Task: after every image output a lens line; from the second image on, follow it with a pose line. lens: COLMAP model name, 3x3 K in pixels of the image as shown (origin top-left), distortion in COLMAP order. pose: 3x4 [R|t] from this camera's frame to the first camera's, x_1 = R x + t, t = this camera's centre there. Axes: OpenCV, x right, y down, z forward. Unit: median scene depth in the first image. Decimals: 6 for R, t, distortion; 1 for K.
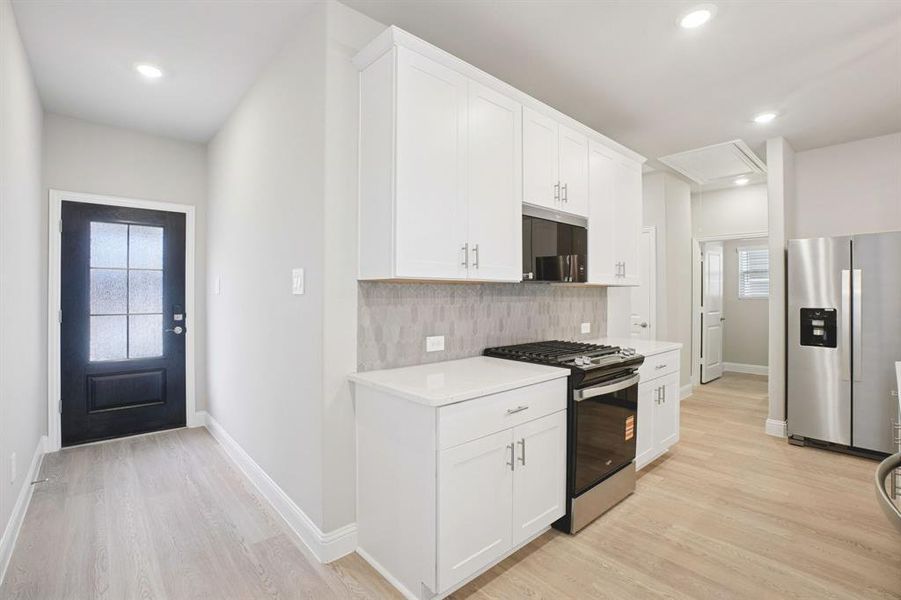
lens RADIAL K [[398.6, 0, 424.8], [0, 398.6, 292.4], [0, 0, 1]] dist [-0.027945, 0.000427]
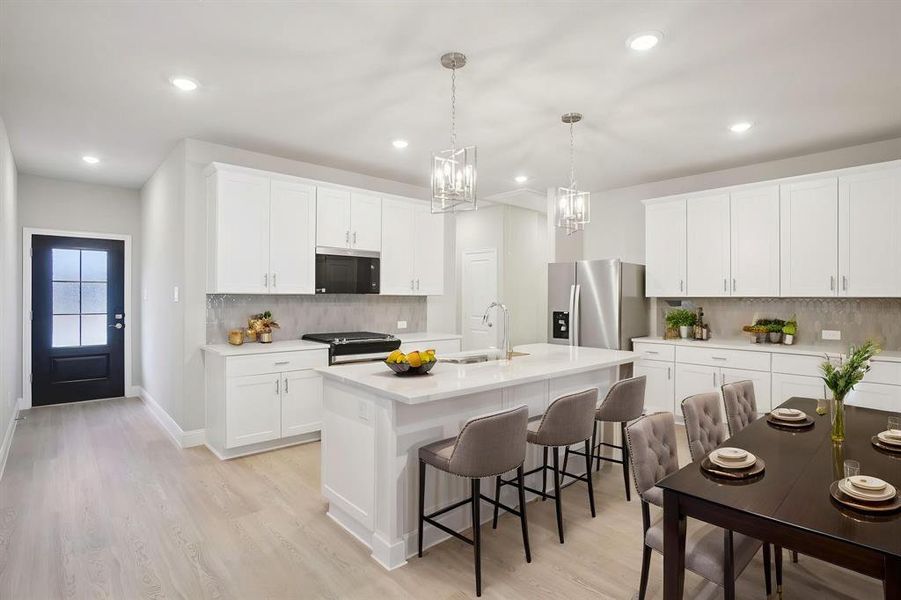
lens RADIAL K [[442.4, 0, 433.1], [0, 442.4, 299.7], [0, 0, 1]] dist [-0.011555, 0.000235]
pose [[0.999909, 0.004015, 0.012902, 0.541856], [-0.004128, 0.999953, 0.008718, -0.016282], [-0.012866, -0.008770, 0.999879, -0.656702]]
